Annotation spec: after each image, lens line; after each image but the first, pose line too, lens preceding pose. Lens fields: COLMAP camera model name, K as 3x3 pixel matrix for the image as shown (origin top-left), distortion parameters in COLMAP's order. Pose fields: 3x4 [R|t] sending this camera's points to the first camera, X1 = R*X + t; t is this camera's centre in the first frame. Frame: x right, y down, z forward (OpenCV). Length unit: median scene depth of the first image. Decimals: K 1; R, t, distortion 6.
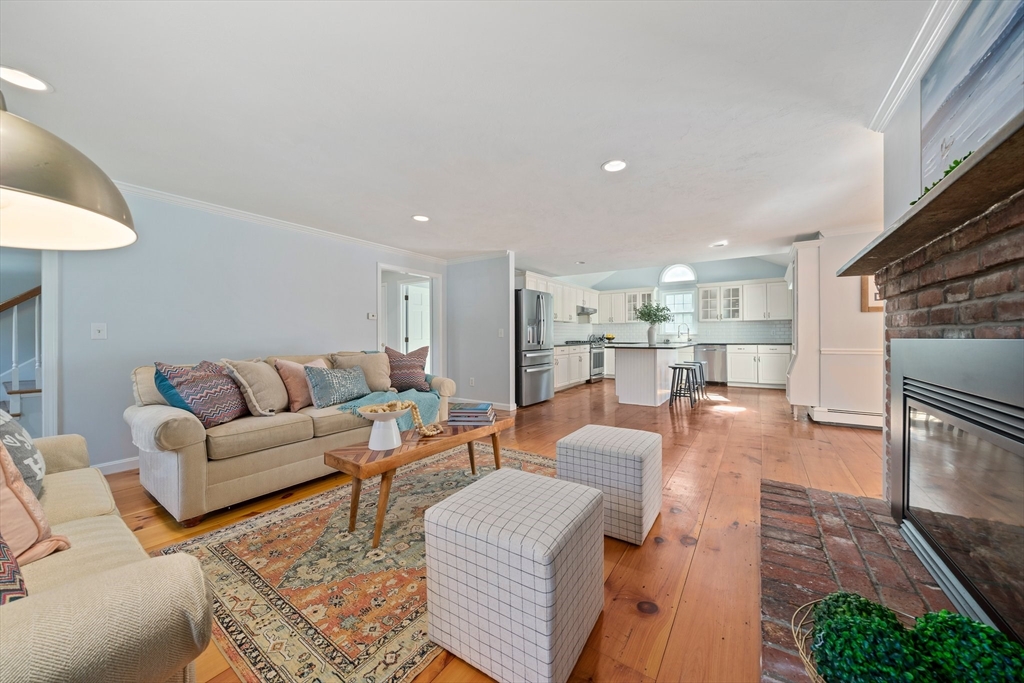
lens RADIAL K [[360.6, 0, 514.8], [0, 360.6, 336.5], [0, 0, 1]] dist [-0.007554, -0.000033]
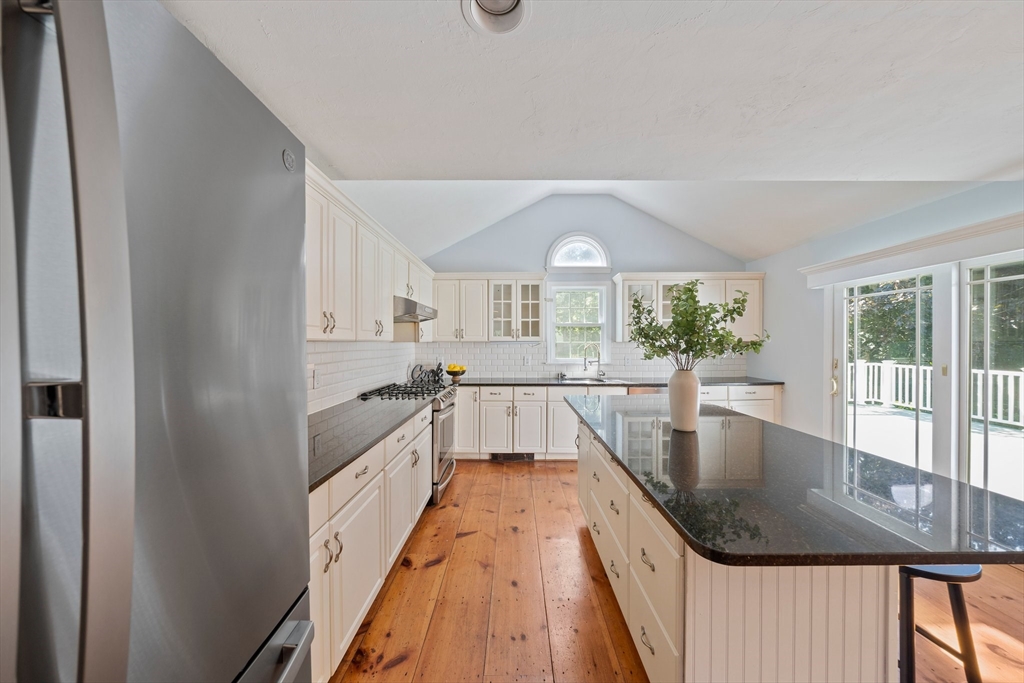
lens RADIAL K [[355.5, 0, 515.5], [0, 355.5, 341.9], [0, 0, 1]] dist [-0.003474, -0.000091]
pose [[0.823774, 0.002957, 0.566911, 0.104538], [-0.000323, 0.999989, -0.004747, -0.056539], [-0.566919, 0.003727, 0.823765, 0.956788]]
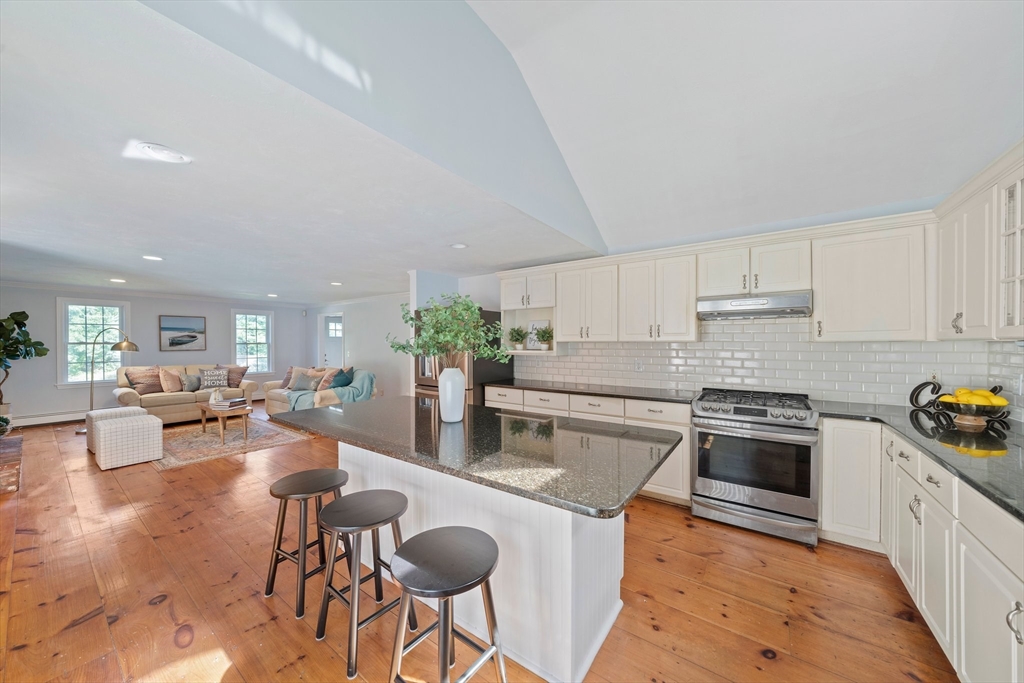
lens RADIAL K [[352.5, 0, 513.0], [0, 352.5, 344.2], [0, 0, 1]] dist [-0.001659, -0.000029]
pose [[-0.032866, 0.009684, -0.999413, 0.825958], [0.000390, 0.999953, 0.009676, -0.060257], [0.999460, -0.000072, -0.032869, 1.234898]]
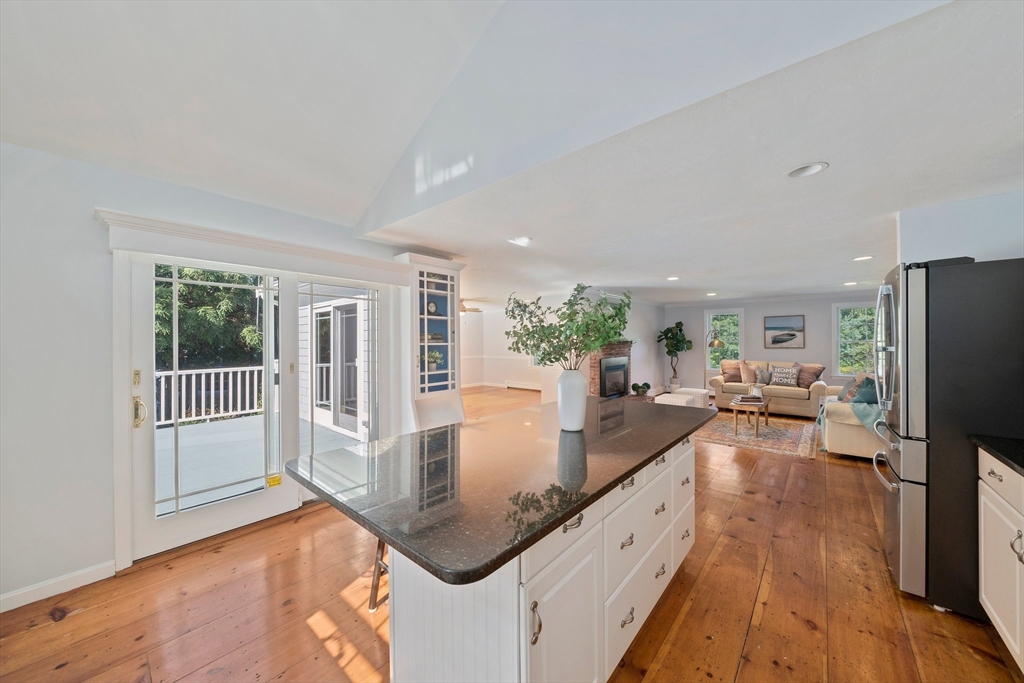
lens RADIAL K [[360.4, 0, 512.0], [0, 360.4, 341.5], [0, 0, 1]] dist [-0.005476, -0.000089]
pose [[-0.993065, 0.007650, 0.117318, 0.459255], [0.007521, 0.999971, -0.001545, -0.056624], [-0.117326, -0.000651, -0.993093, 1.514282]]
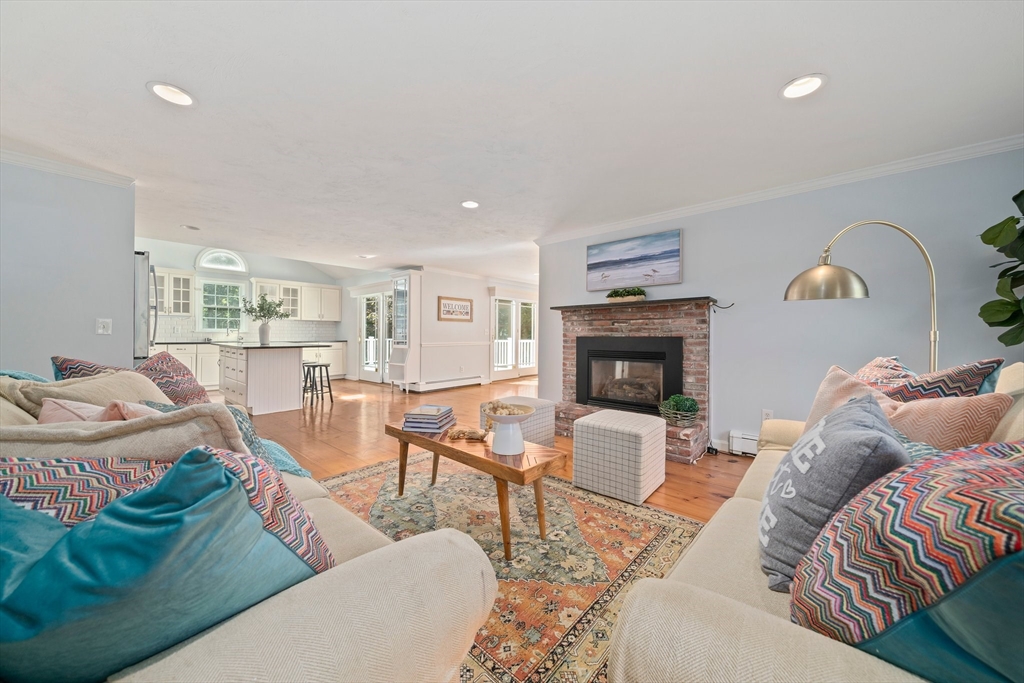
lens RADIAL K [[358.8, 0, 521.2], [0, 358.8, 335.6], [0, 0, 1]] dist [-0.002740, -0.000117]
pose [[0.117576, 0.002191, 0.993061, -0.477423], [-0.004746, 0.999987, -0.001644, 0.001550], [-0.993053, -0.004520, 0.117585, 0.317047]]
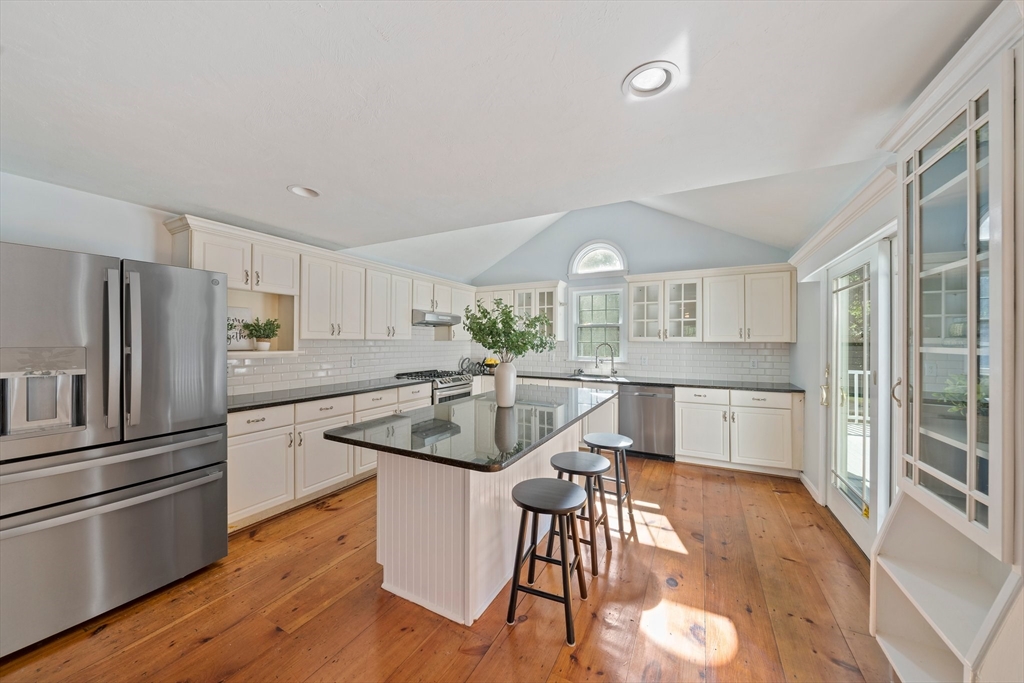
lens RADIAL K [[355.5, 0, 515.5], [0, 355.5, 341.9], [0, 0, 1]] dist [-0.003474, -0.000091]
pose [[0.993613, 0.009648, 0.112432, 0.400544], [-0.009292, 0.999950, -0.003696, -0.054582], [-0.112462, 0.002628, 0.993653, 0.683247]]
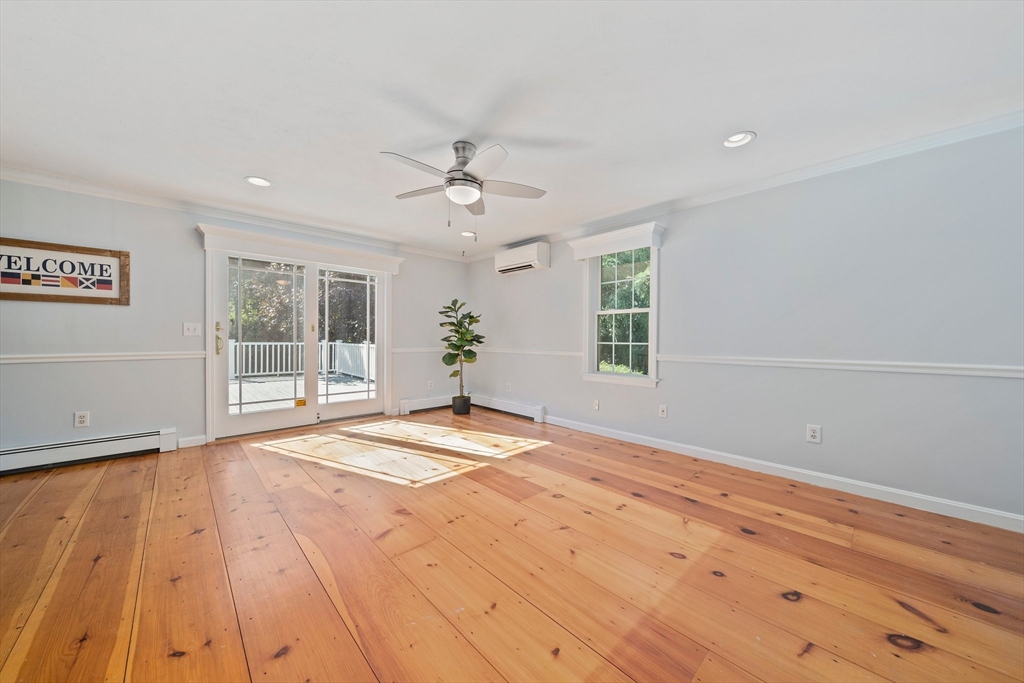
lens RADIAL K [[355.5, 0, 515.5], [0, 355.5, 341.9], [0, 0, 1]] dist [-0.003474, -0.000091]
pose [[0.213872, -0.003433, 0.976856, 0.438812], [-0.005274, 0.999975, 0.004669, 0.001640], [-0.976848, -0.006150, 0.213848, -0.071373]]
